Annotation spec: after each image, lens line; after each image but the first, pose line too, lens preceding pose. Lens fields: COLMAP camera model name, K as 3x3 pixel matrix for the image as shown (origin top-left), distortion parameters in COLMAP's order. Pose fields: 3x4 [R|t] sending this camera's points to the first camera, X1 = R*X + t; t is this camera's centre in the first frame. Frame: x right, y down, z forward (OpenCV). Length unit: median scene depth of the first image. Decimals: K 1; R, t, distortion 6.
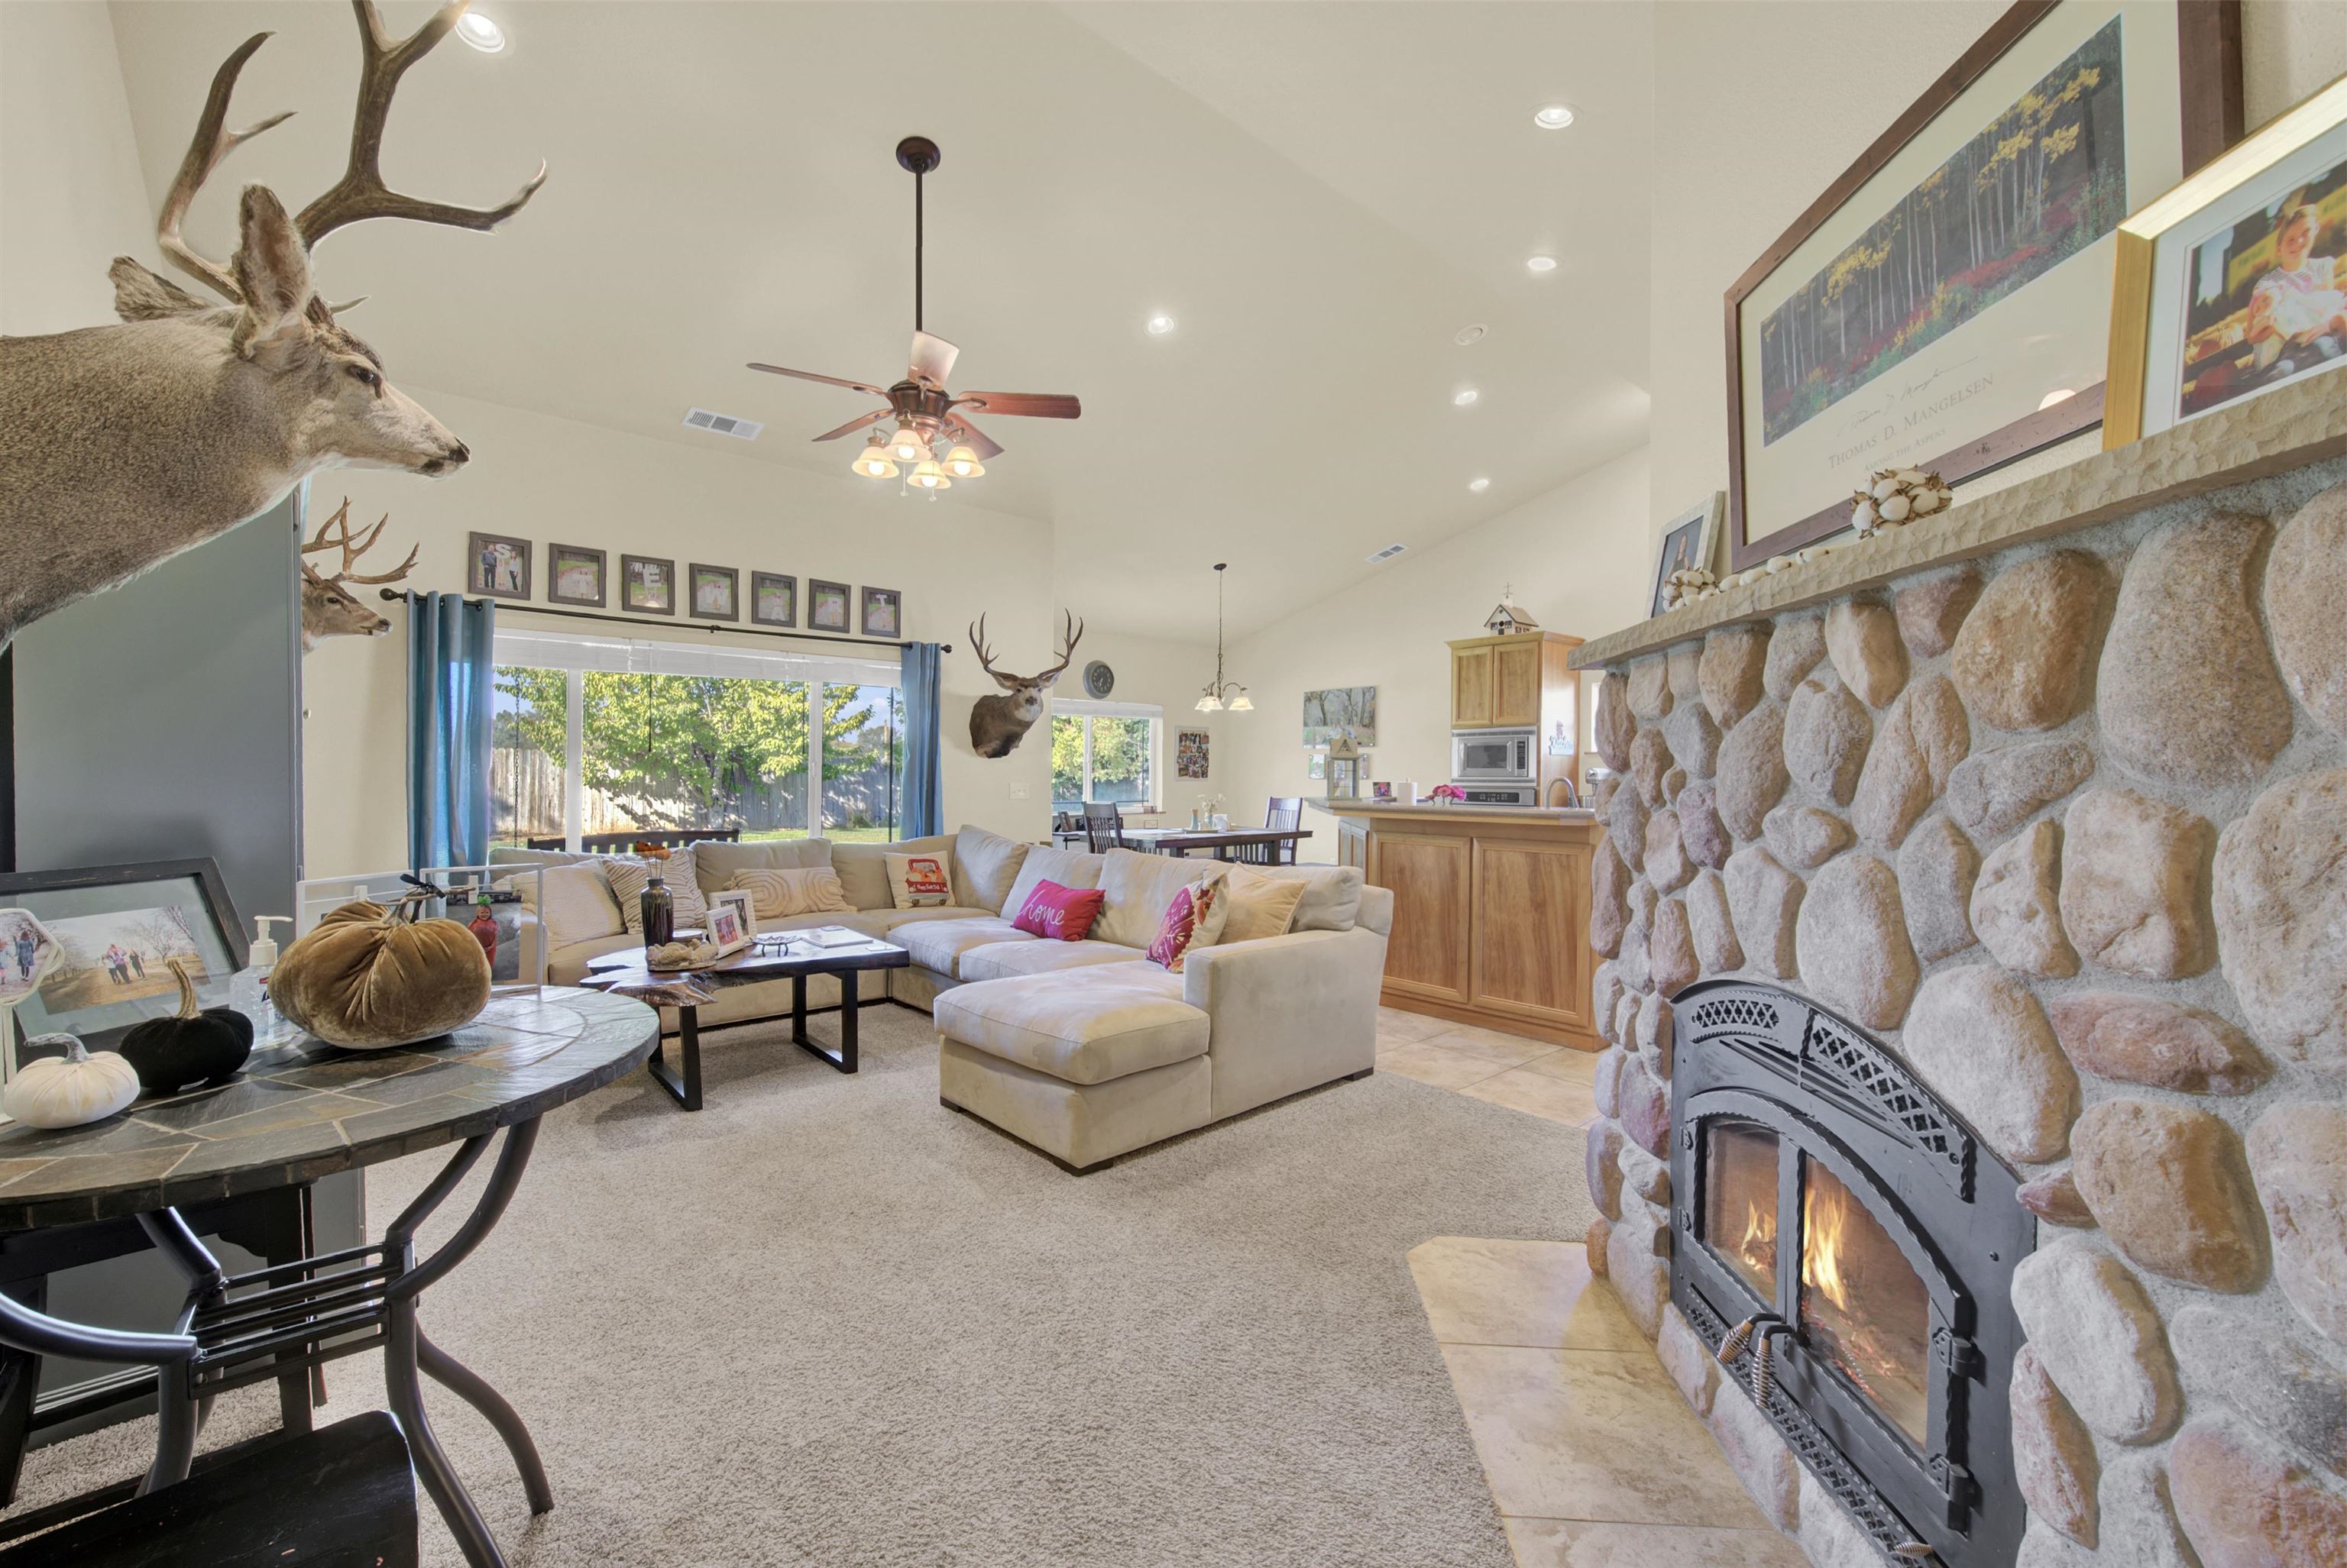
lens RADIAL K [[953.5, 0, 1165.3], [0, 953.5, 779.4], [0, 0, 1]] dist [0.000028, 0.000137]
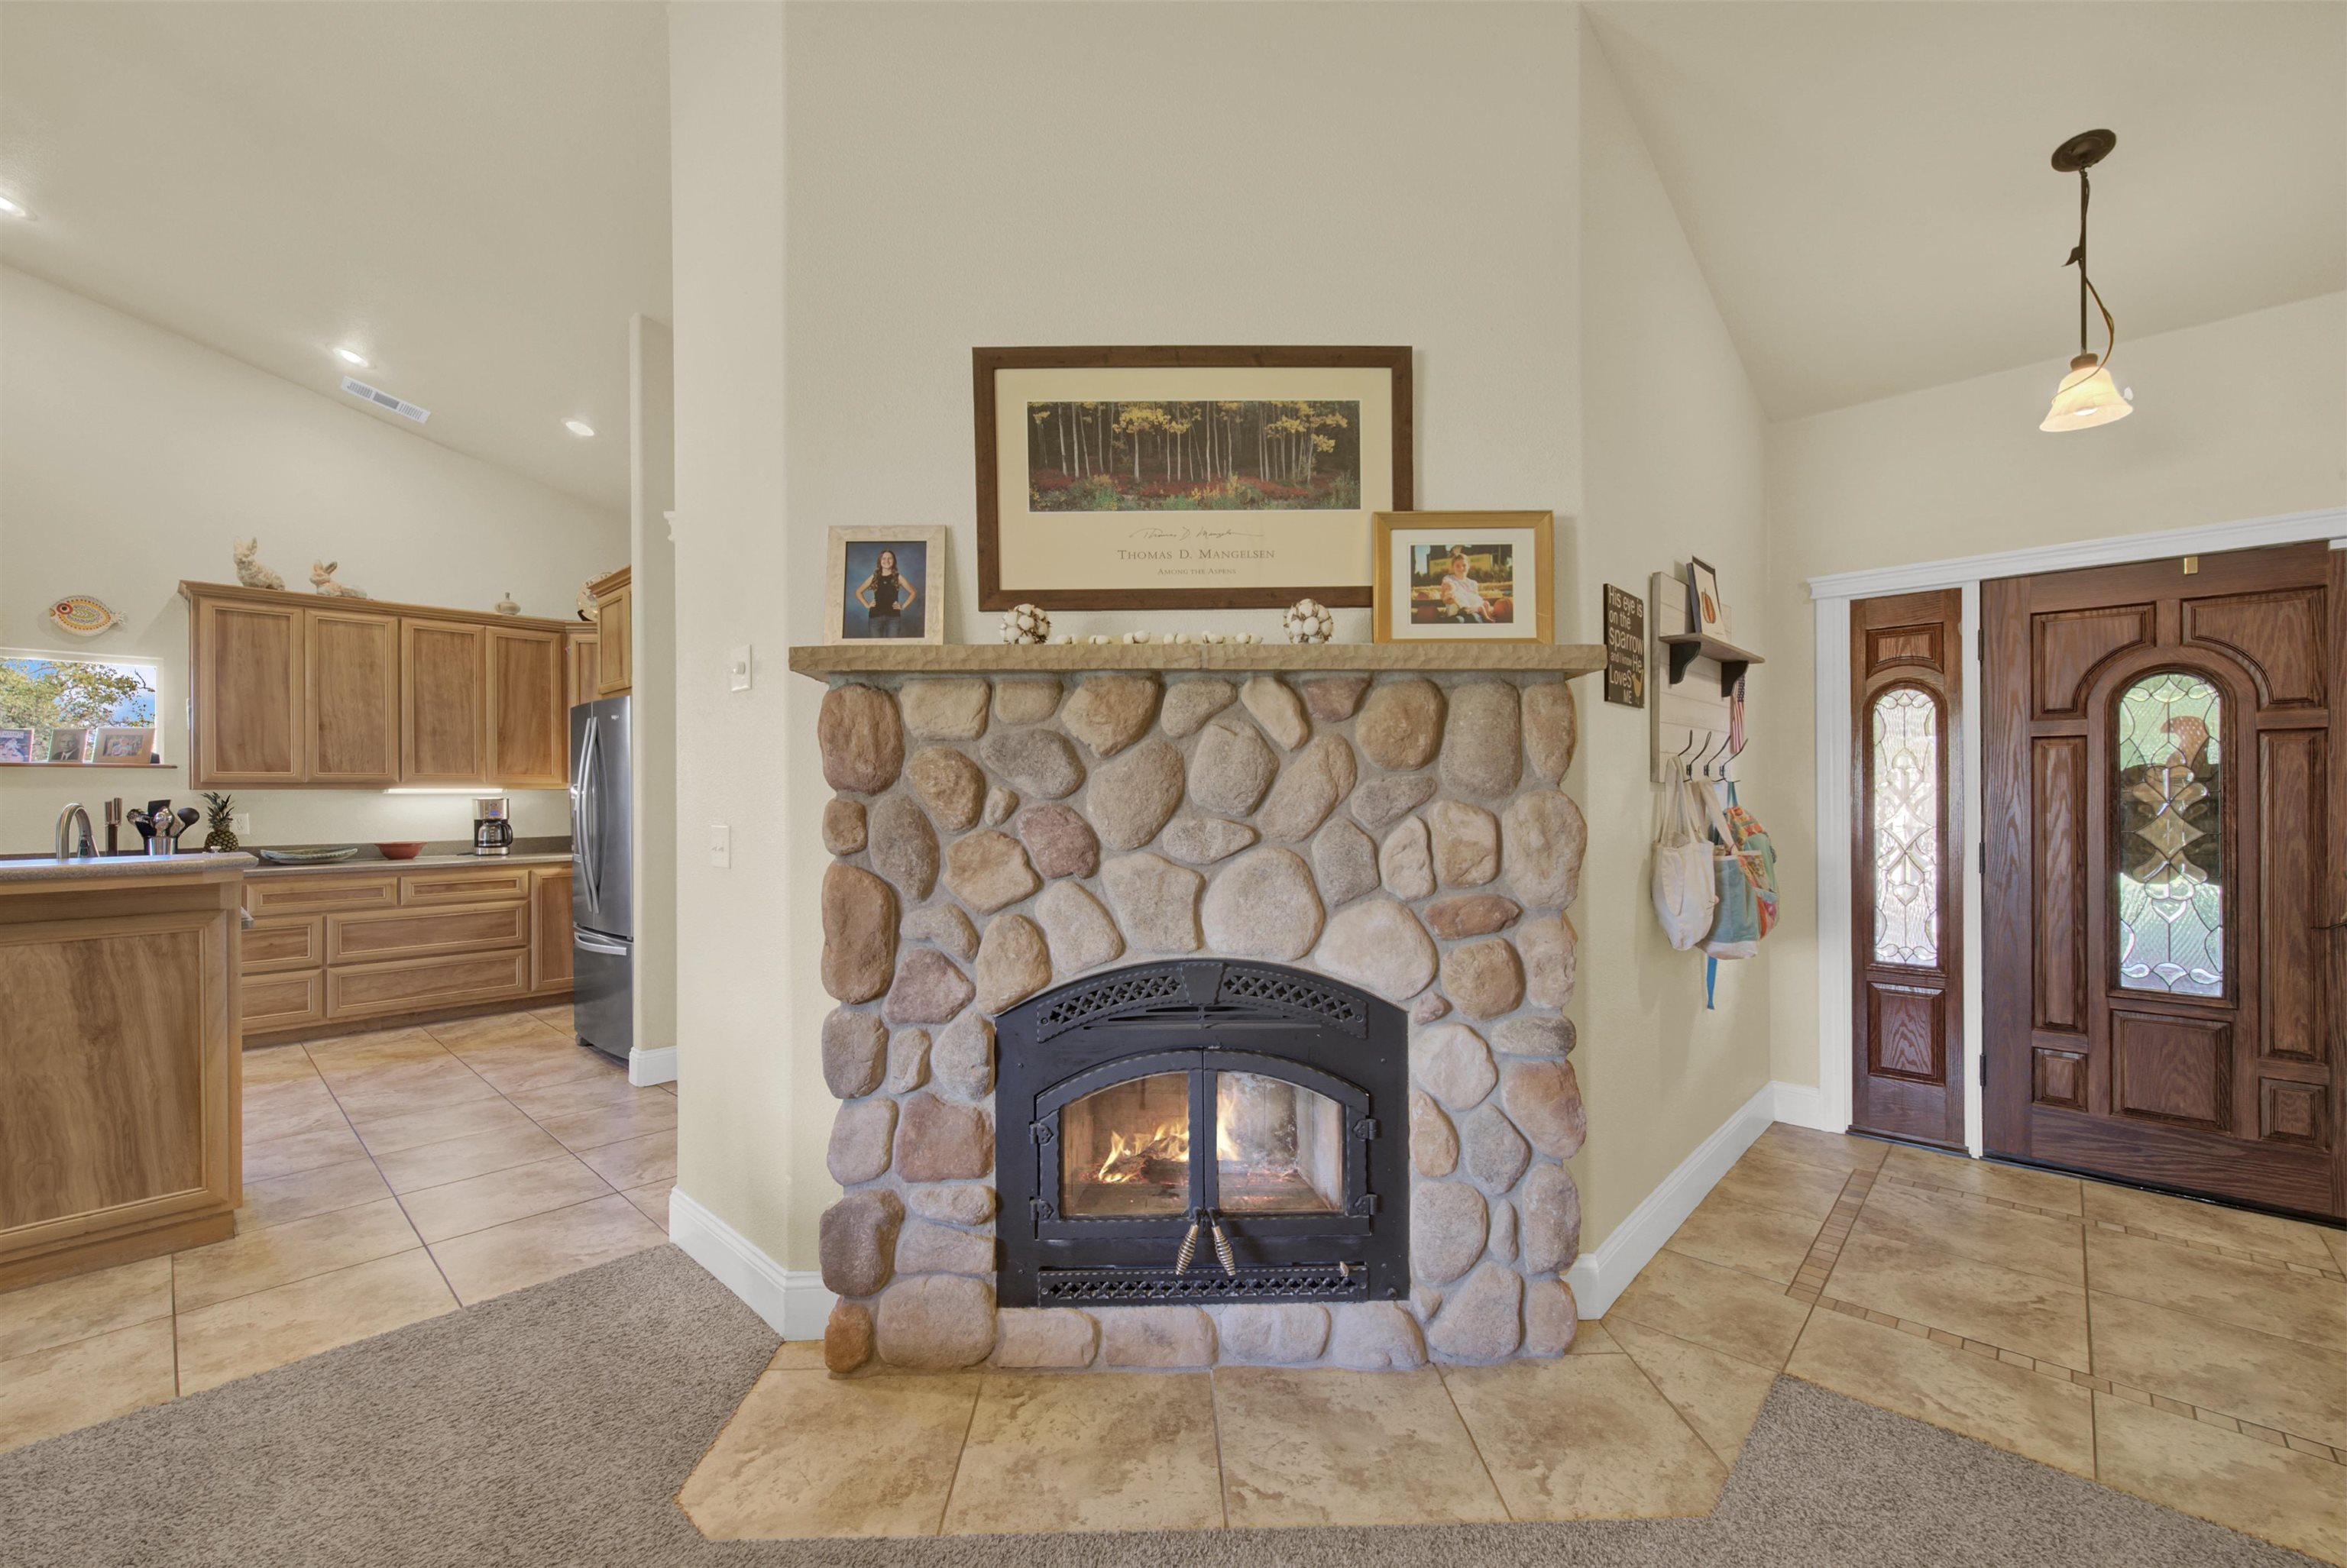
lens RADIAL K [[953.5, 0, 1170.3], [0, 953.5, 789.5], [0, 0, 1]] dist [0.000028, 0.000137]
pose [[-0.095377, 0.001535, 0.995440, -0.682260], [0.012168, 0.999926, -0.000376, -0.012572], [-0.995367, 0.012076, -0.095389, 1.206038]]
